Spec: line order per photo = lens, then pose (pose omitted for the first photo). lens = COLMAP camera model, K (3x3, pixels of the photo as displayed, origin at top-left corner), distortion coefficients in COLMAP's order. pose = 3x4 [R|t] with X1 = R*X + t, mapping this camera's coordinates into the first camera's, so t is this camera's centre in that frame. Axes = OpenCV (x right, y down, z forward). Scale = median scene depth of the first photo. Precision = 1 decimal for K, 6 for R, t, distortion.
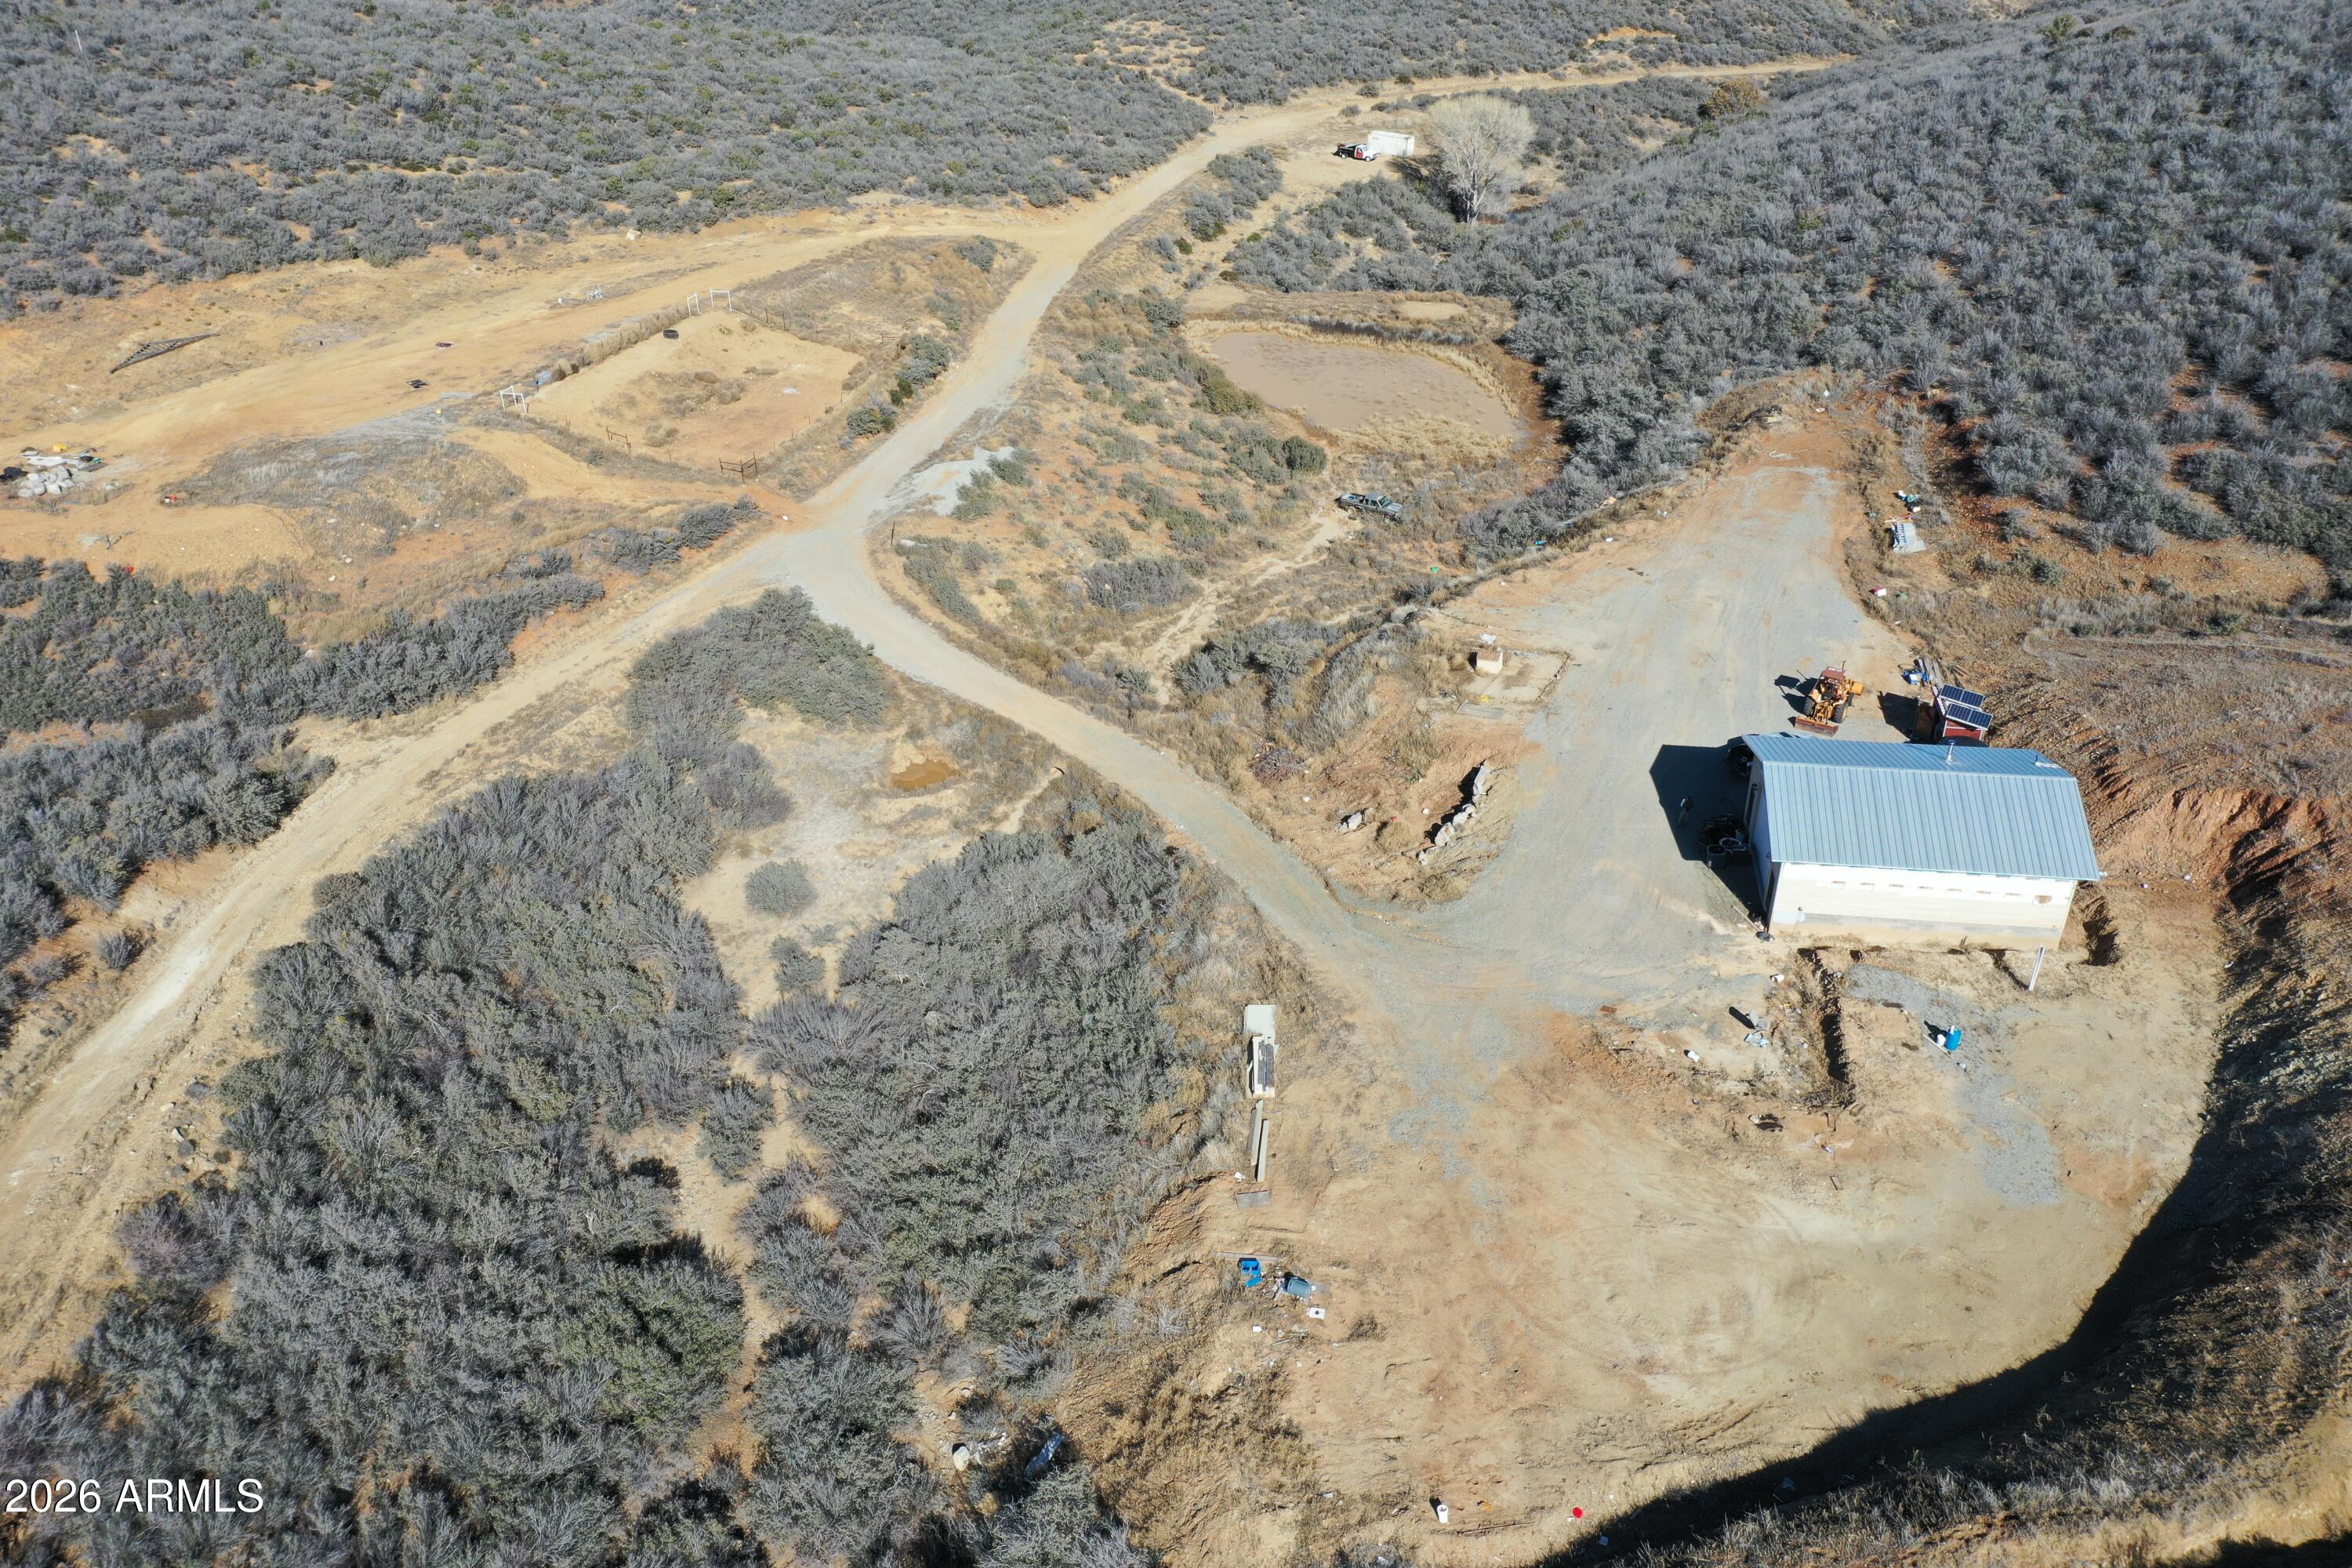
lens RADIAL K [[1846.2, 0, 1173.1], [0, 1846.2, 787.9], [0, 0, 1]] dist [-0.006048, 0.002998]
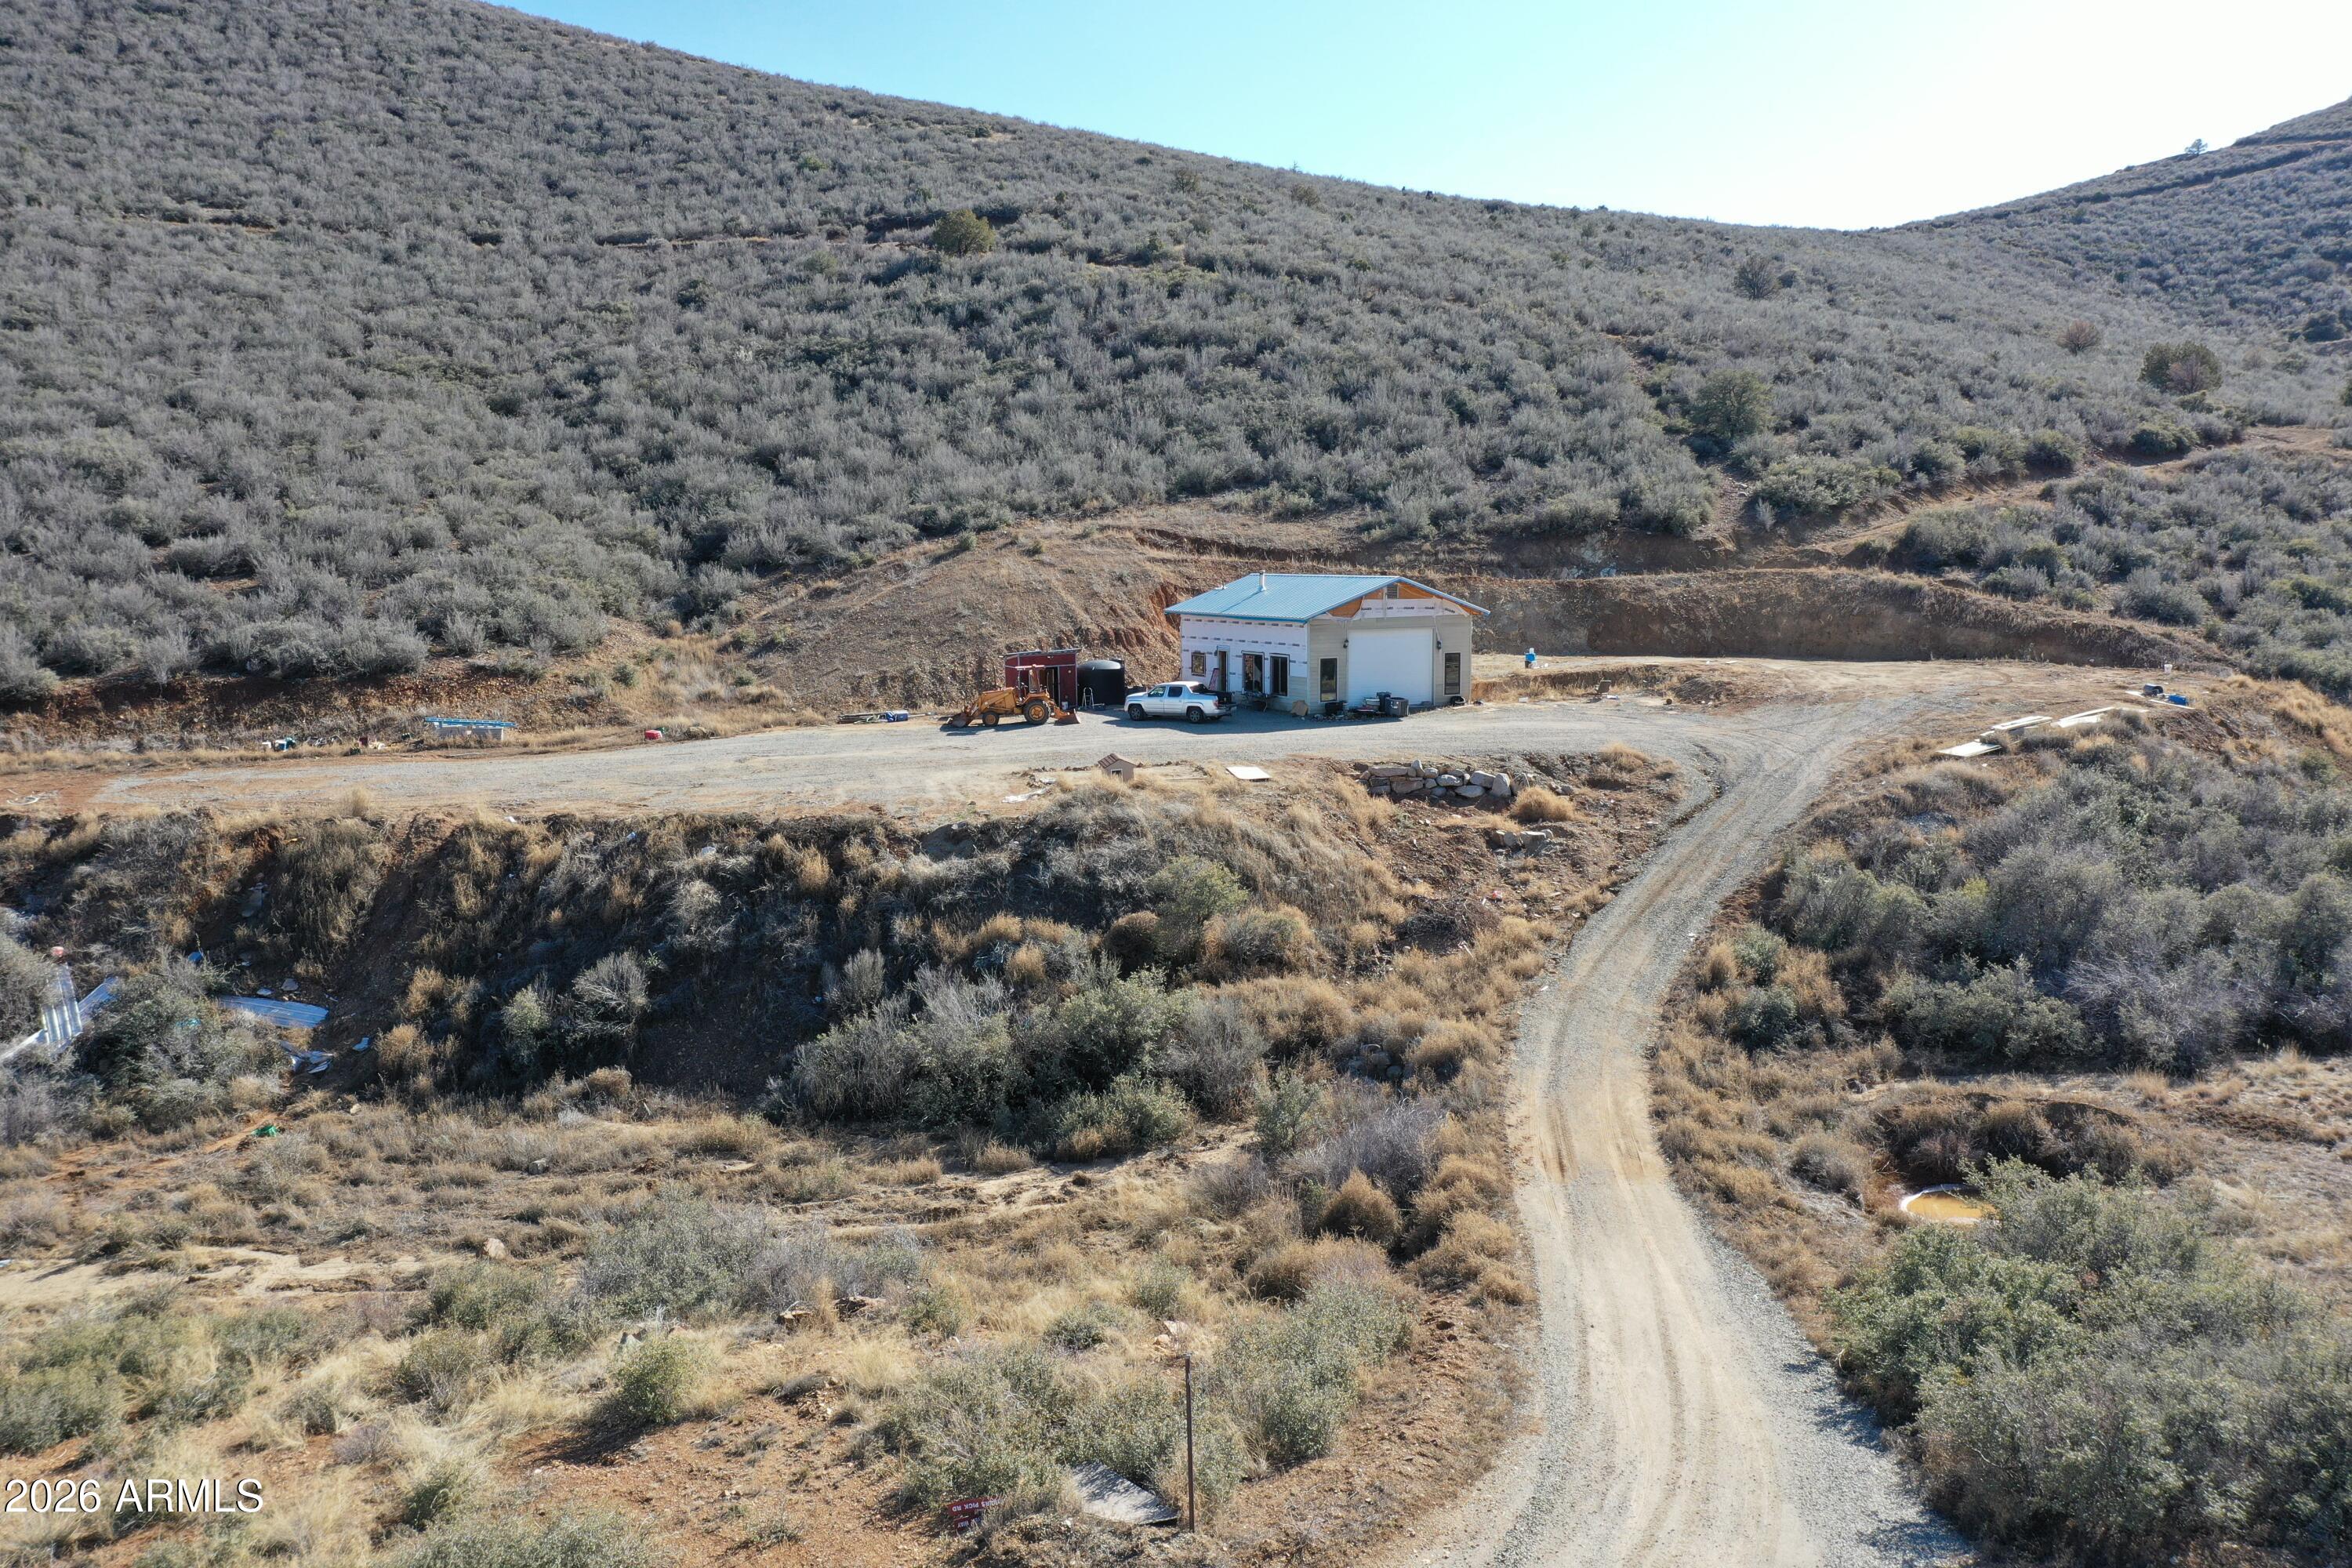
lens RADIAL K [[1846.2, 0, 1176.7], [0, 1846.2, 767.0], [0, 0, 1]] dist [-0.006048, 0.002998]
pose [[-0.591055, -0.073975, 0.803232, -0.304438], [0.447818, 0.798139, 0.403031, -0.274827], [-0.670905, 0.597915, -0.438617, 1.095280]]
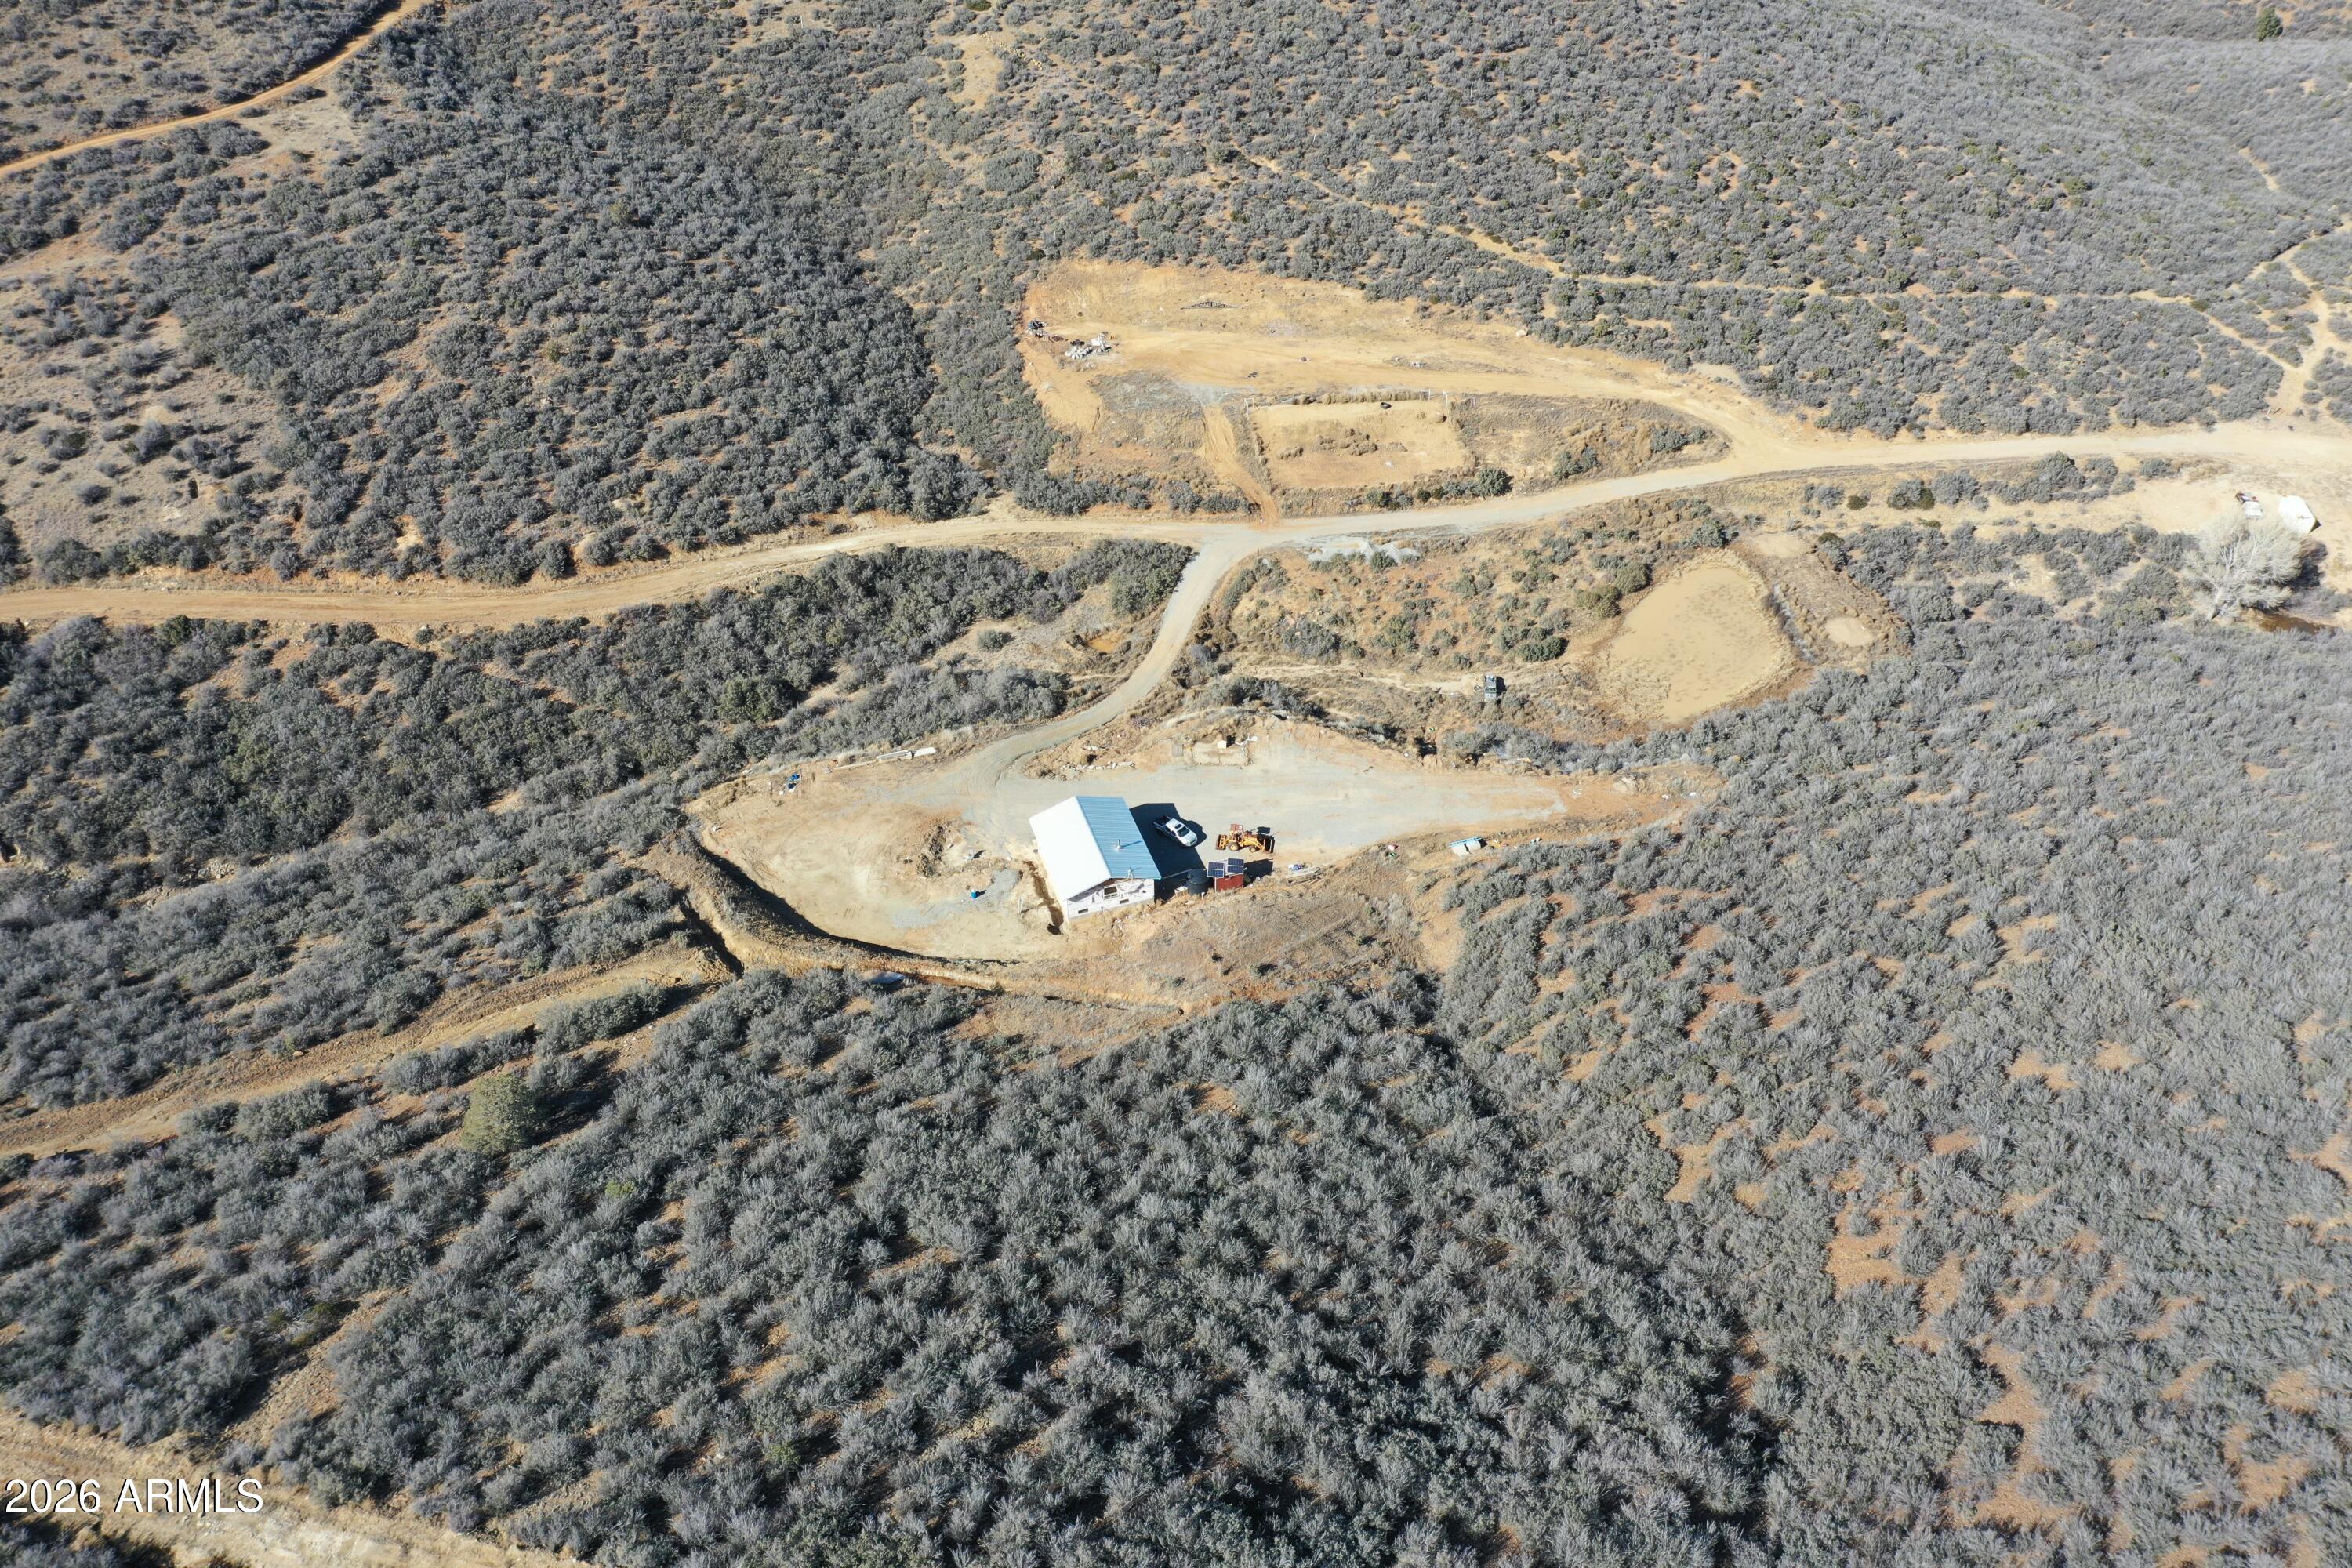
lens RADIAL K [[1846.2, 0, 1172.2], [0, 1846.2, 776.6], [0, 0, 1]] dist [-0.006048, 0.002998]
pose [[0.436296, 0.578021, -0.689593, 1.361234], [-0.472919, 0.799299, 0.370768, -0.663781], [0.765502, 0.164357, 0.622088, -0.259792]]
